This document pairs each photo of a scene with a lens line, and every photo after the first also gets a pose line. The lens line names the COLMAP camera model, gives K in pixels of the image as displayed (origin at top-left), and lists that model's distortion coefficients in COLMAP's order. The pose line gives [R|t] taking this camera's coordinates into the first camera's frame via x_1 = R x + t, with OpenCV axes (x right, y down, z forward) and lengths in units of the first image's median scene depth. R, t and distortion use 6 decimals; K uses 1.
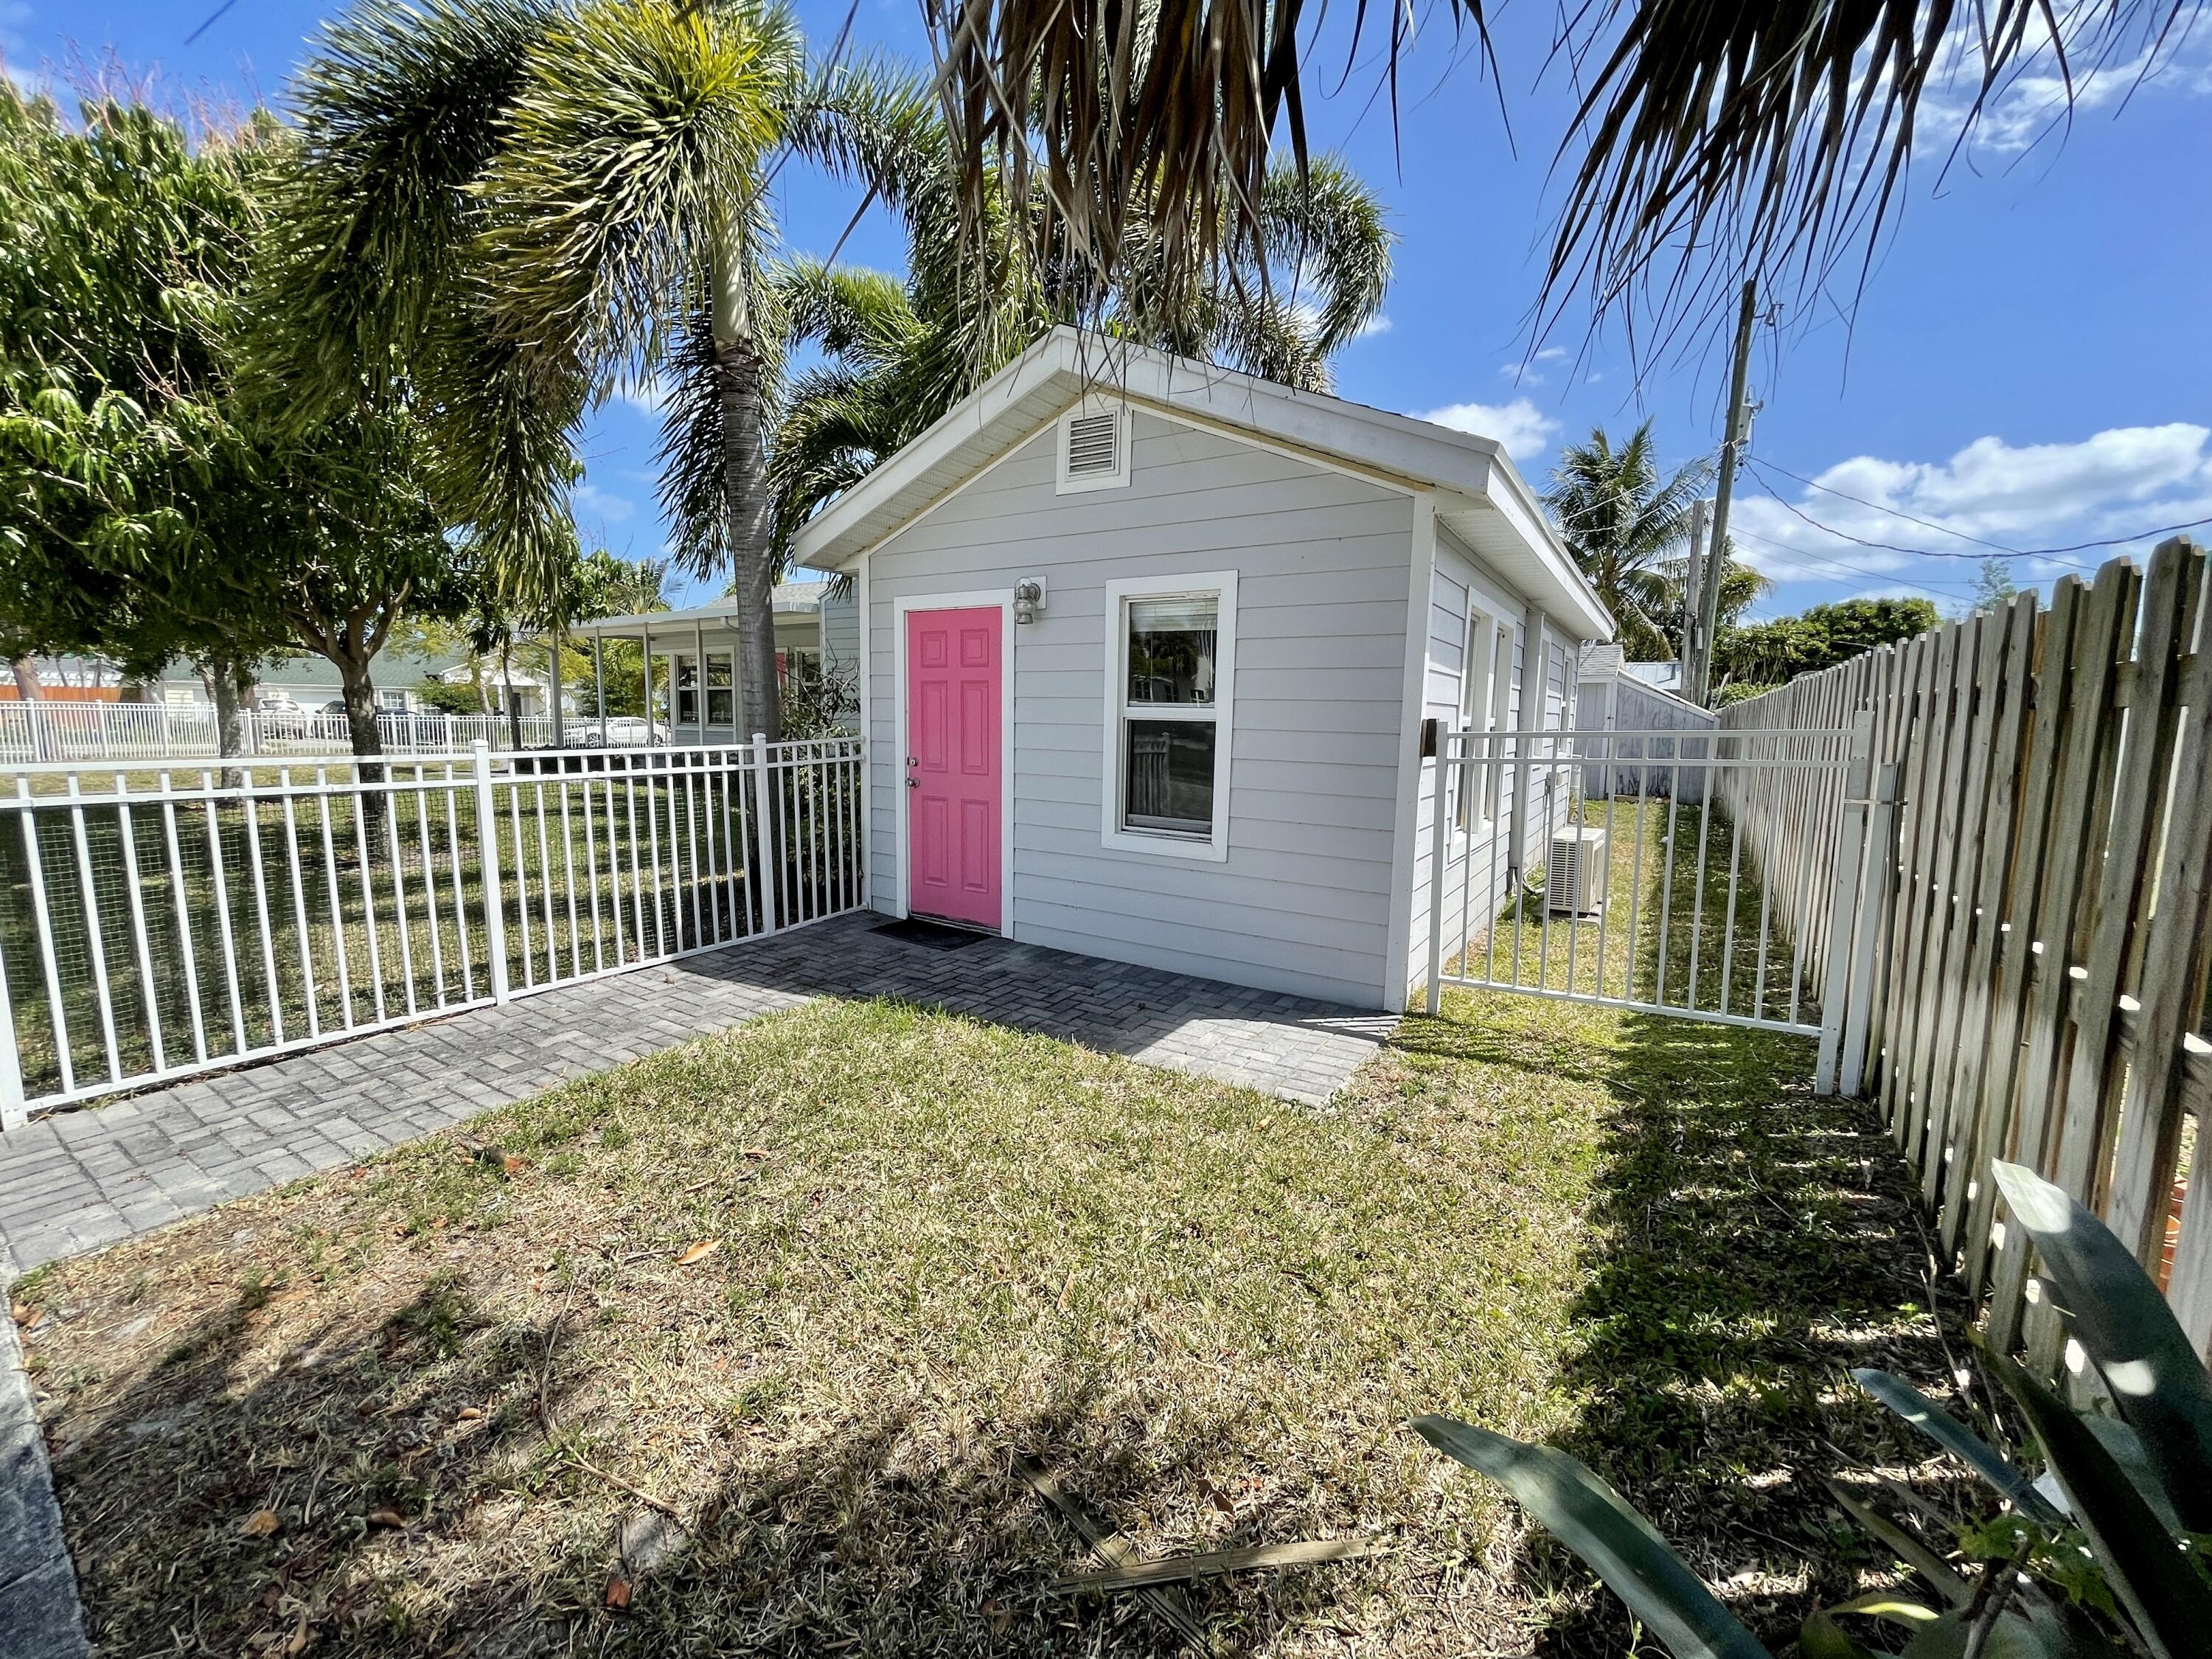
lens RADIAL K [[888.7, 0, 1103.3], [0, 888.7, 824.4], [0, 0, 1]] dist [-0.011664, -0.000030]
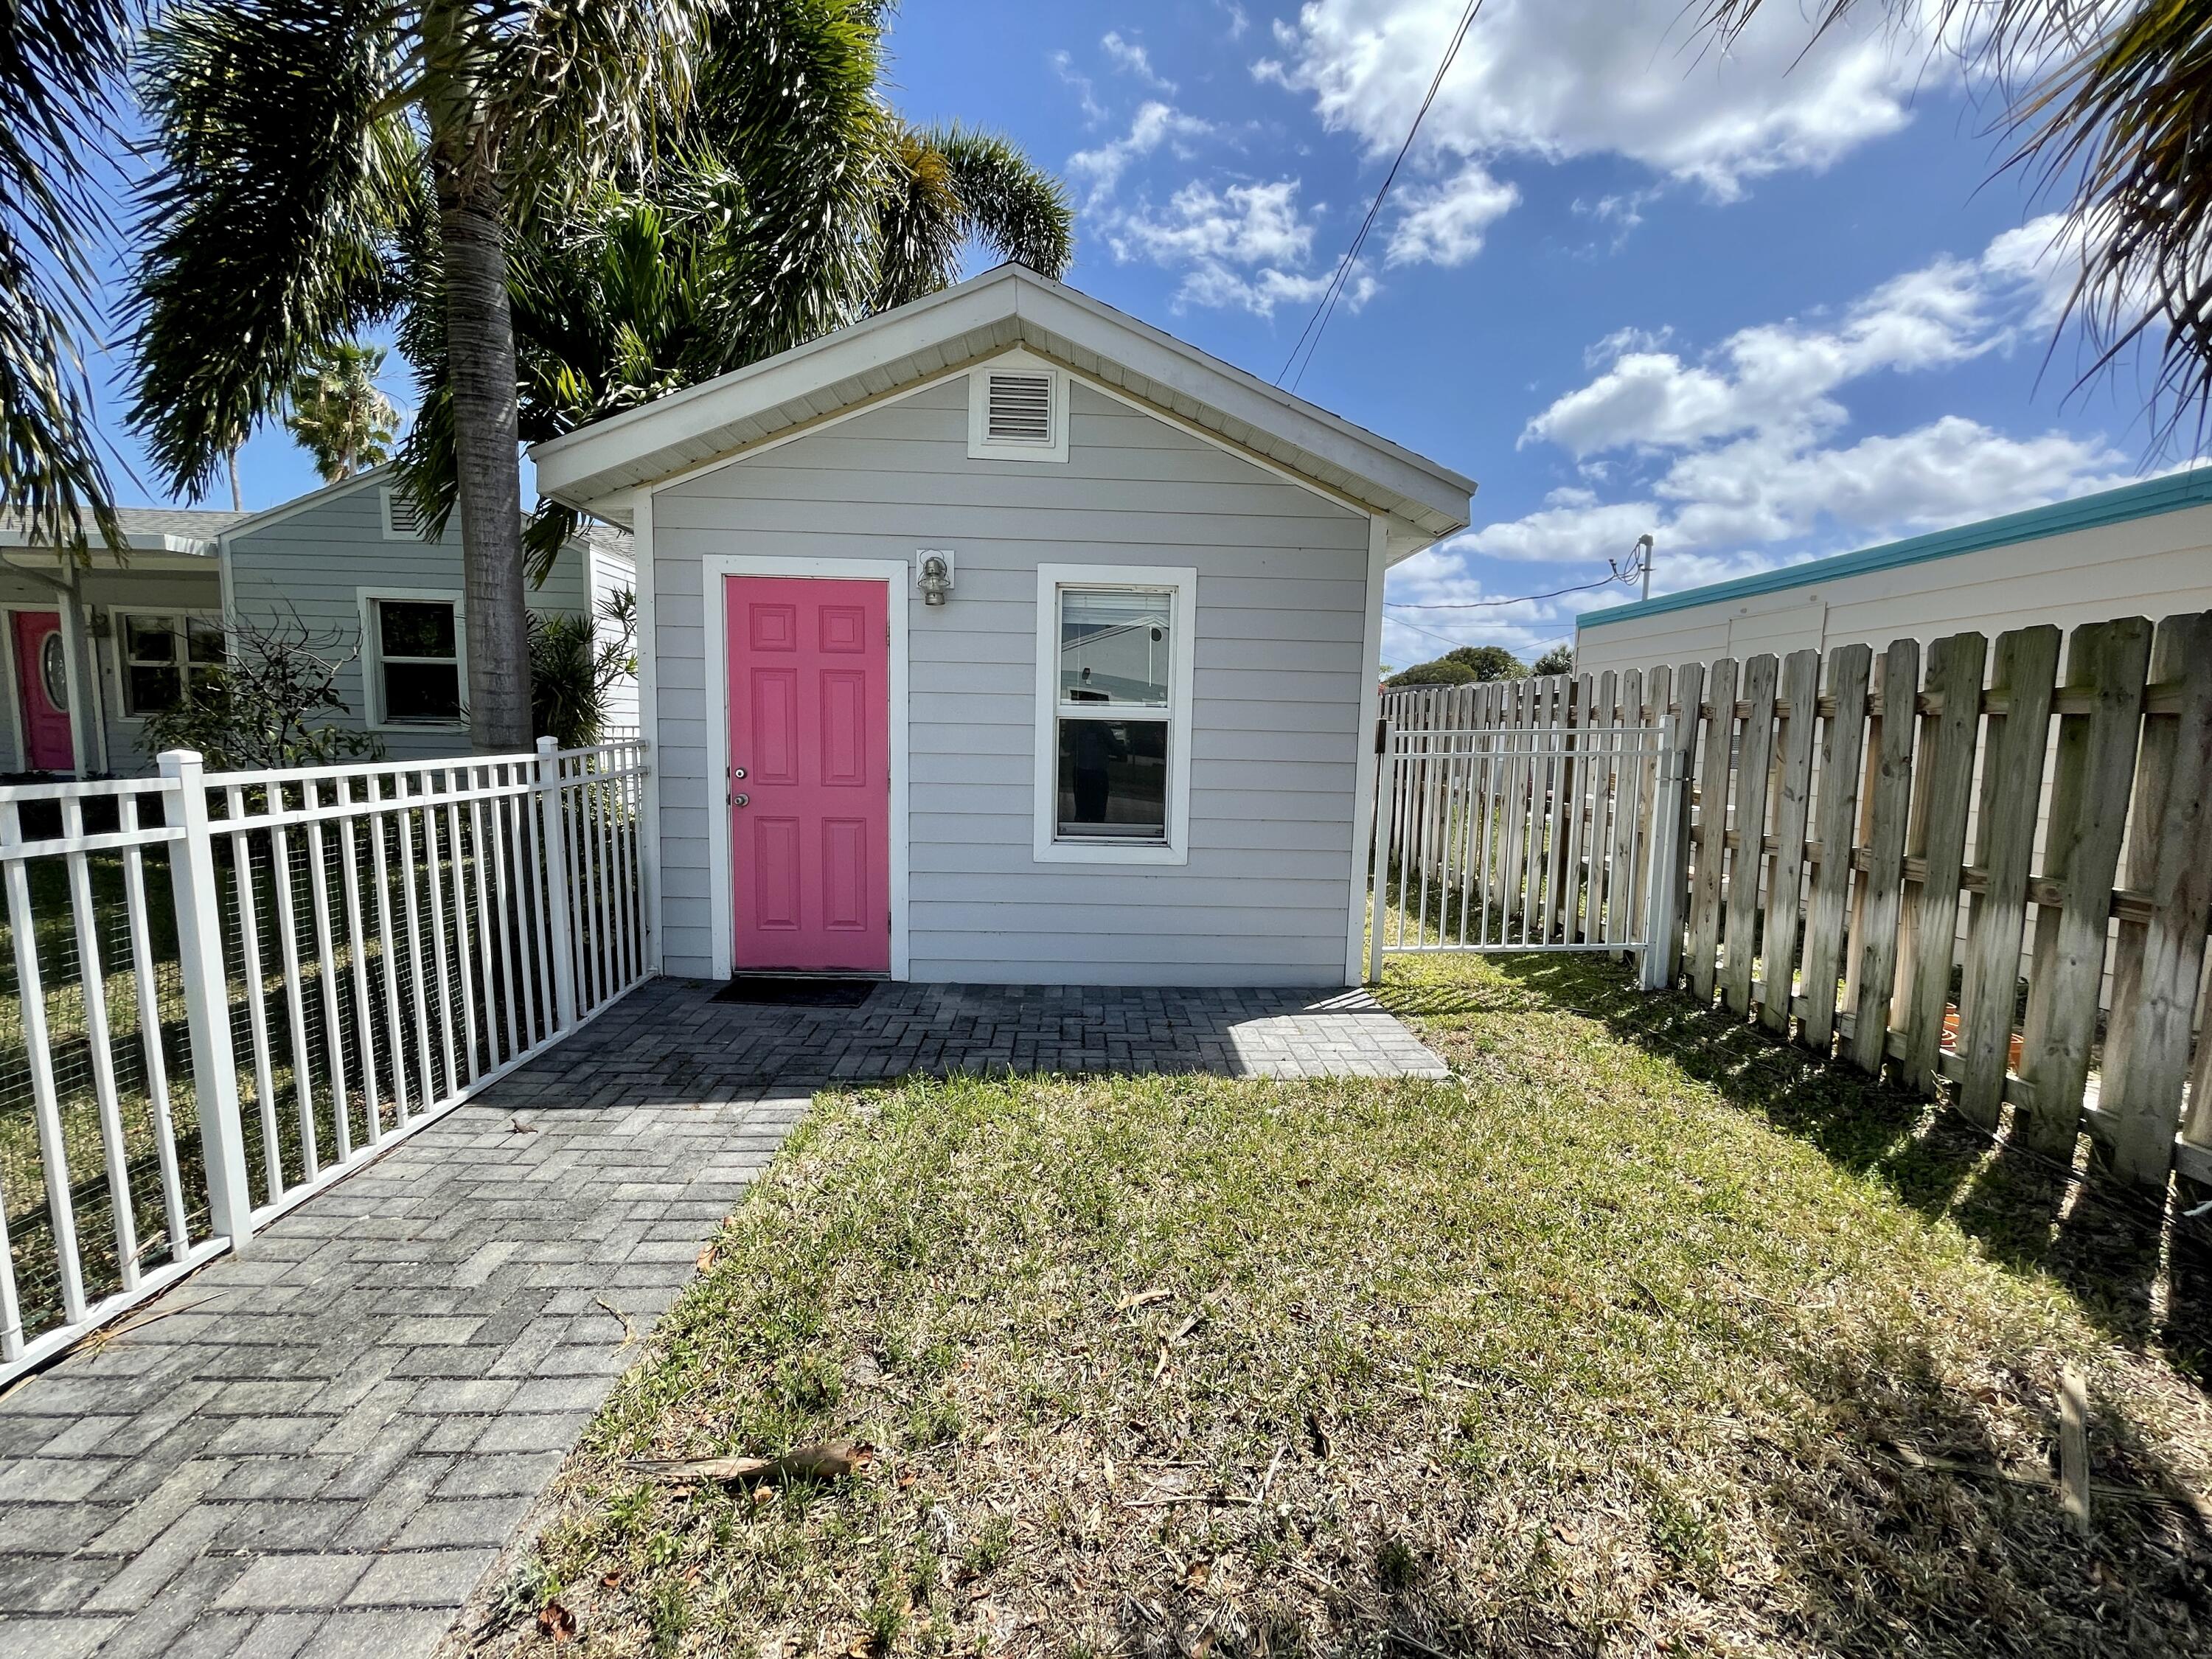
lens RADIAL K [[888.7, 0, 1110.3], [0, 888.7, 830.7], [0, 0, 1]] dist [-0.011664, -0.000030]
pose [[0.822554, -0.066075, 0.564836, -0.454306], [0.062584, 0.997712, 0.025573, -0.023746], [-0.565234, 0.014315, 0.824807, 0.220290]]
